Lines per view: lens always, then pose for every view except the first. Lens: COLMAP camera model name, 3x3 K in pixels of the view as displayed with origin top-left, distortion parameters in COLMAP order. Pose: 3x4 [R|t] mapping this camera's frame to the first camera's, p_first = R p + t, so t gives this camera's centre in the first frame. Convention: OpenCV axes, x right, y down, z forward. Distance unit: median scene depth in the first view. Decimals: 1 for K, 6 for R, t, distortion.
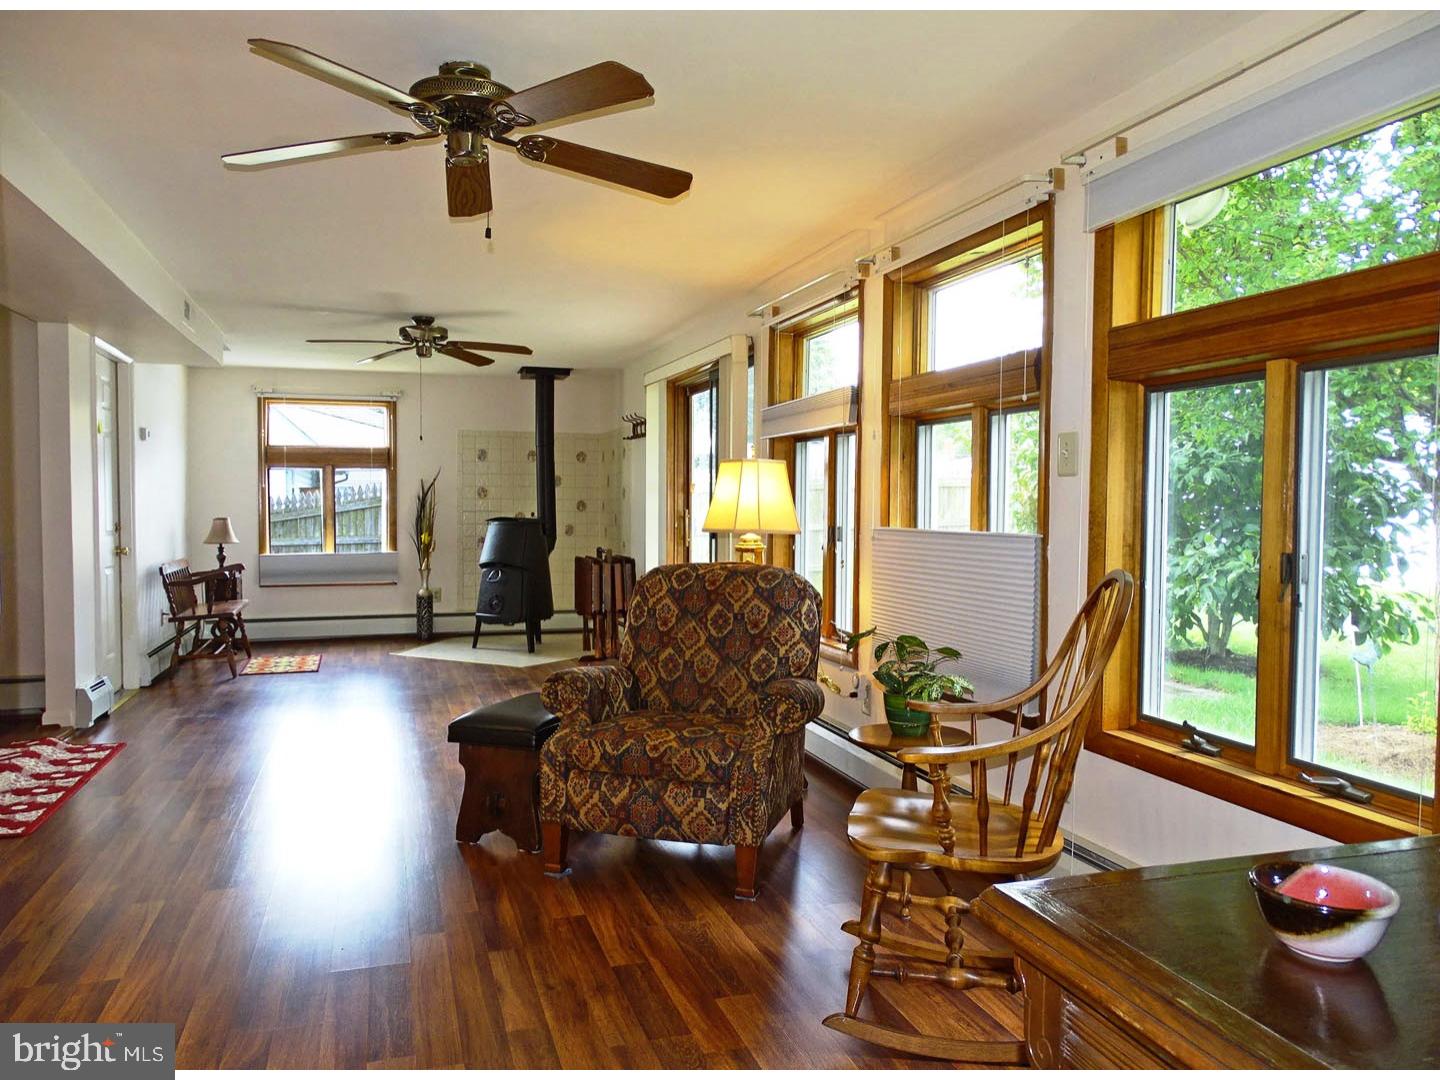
lens RADIAL K [[1031.3, 0, 717.3], [0, 1031.3, 536.0], [0, 0, 1]] dist [-0.009354, 0.006129]
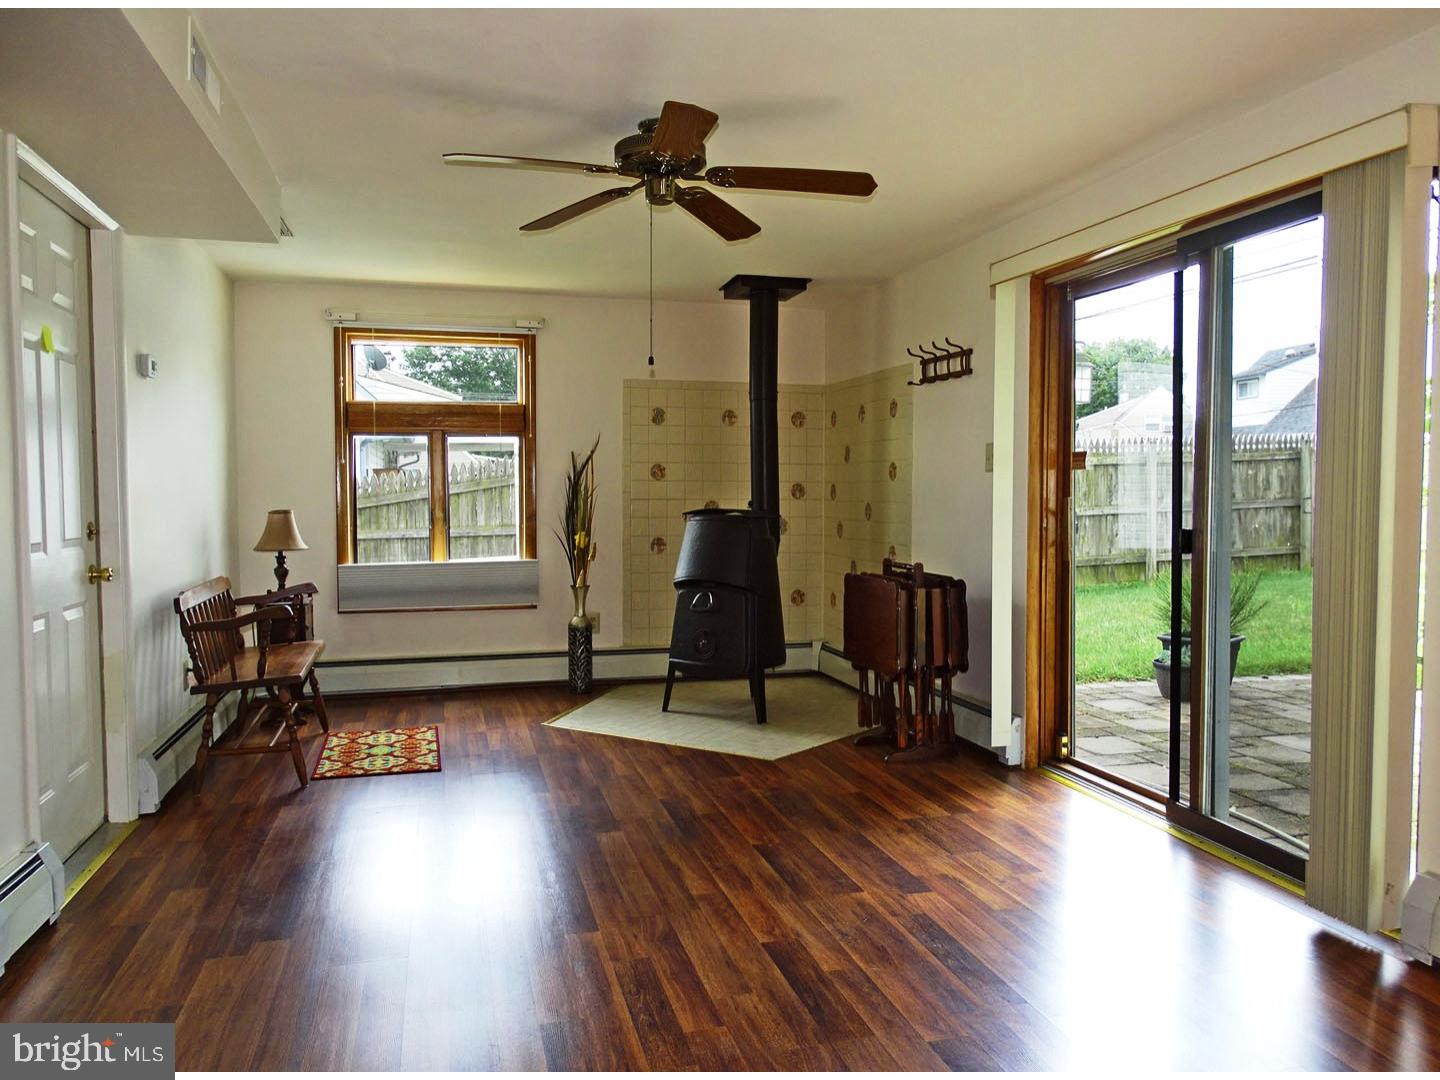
lens RADIAL K [[1031.3, 0, 720.6], [0, 1031.3, 541.8], [0, 0, 1]] dist [-0.009354, 0.006129]
pose [[0.998692, 0.002242, -0.051081, -0.166981], [-0.001218, 0.999798, 0.020064, -0.010536], [0.051115, -0.019976, 0.998493, 0.354822]]
